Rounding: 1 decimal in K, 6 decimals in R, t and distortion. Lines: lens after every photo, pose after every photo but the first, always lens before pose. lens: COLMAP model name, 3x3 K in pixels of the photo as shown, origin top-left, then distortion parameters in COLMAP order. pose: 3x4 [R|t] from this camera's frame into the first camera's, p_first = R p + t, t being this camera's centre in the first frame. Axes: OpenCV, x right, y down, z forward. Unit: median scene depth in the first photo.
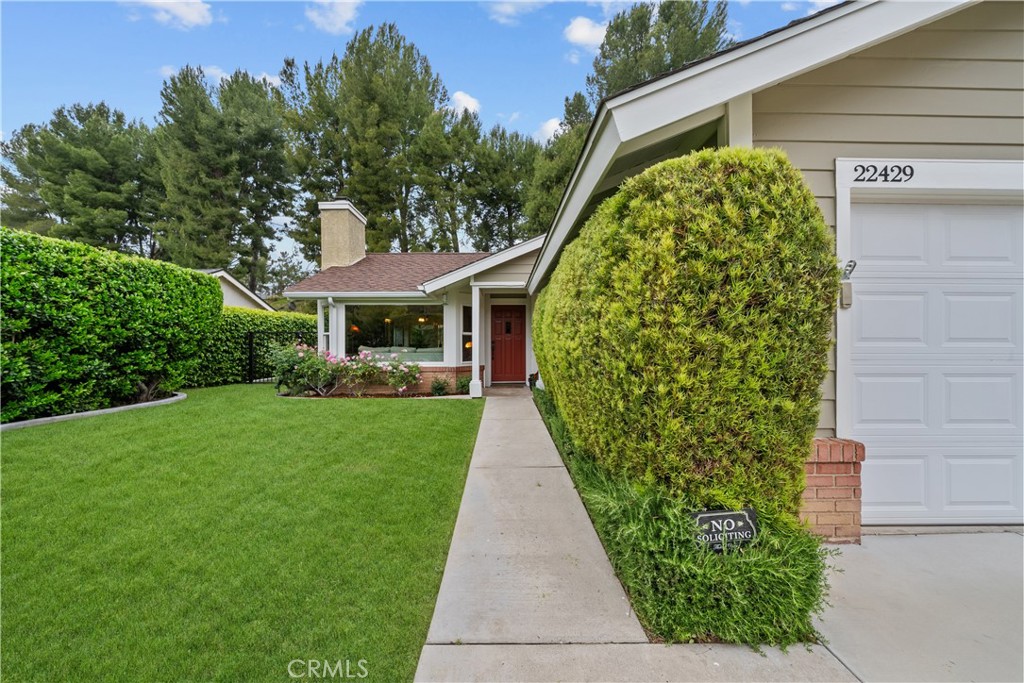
lens RADIAL K [[393.5, 0, 513.2], [0, 393.5, 340.8], [0, 0, 1]] dist [-0.002913, 0.000052]
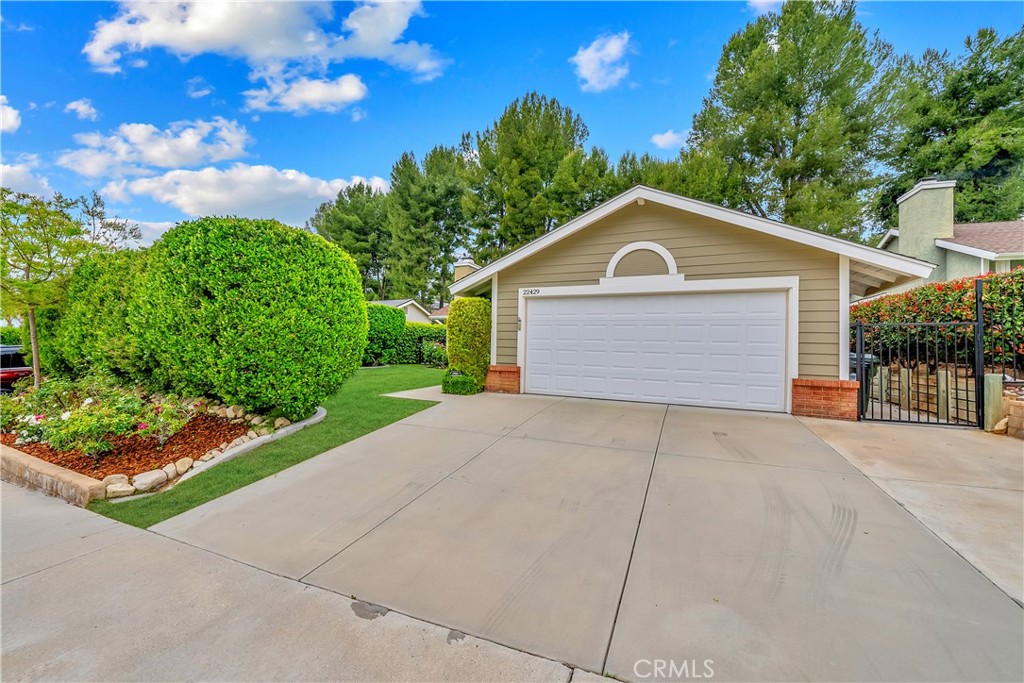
lens RADIAL K [[415.7, 0, 512.1], [0, 415.7, 339.4], [0, 0, 1]] dist [0.001000, -0.000019]
pose [[0.902162, 0.013130, -0.431197, 0.188238], [-0.022811, 0.999590, -0.017287, 0.005520], [0.430793, 0.025432, 0.902092, -0.190786]]
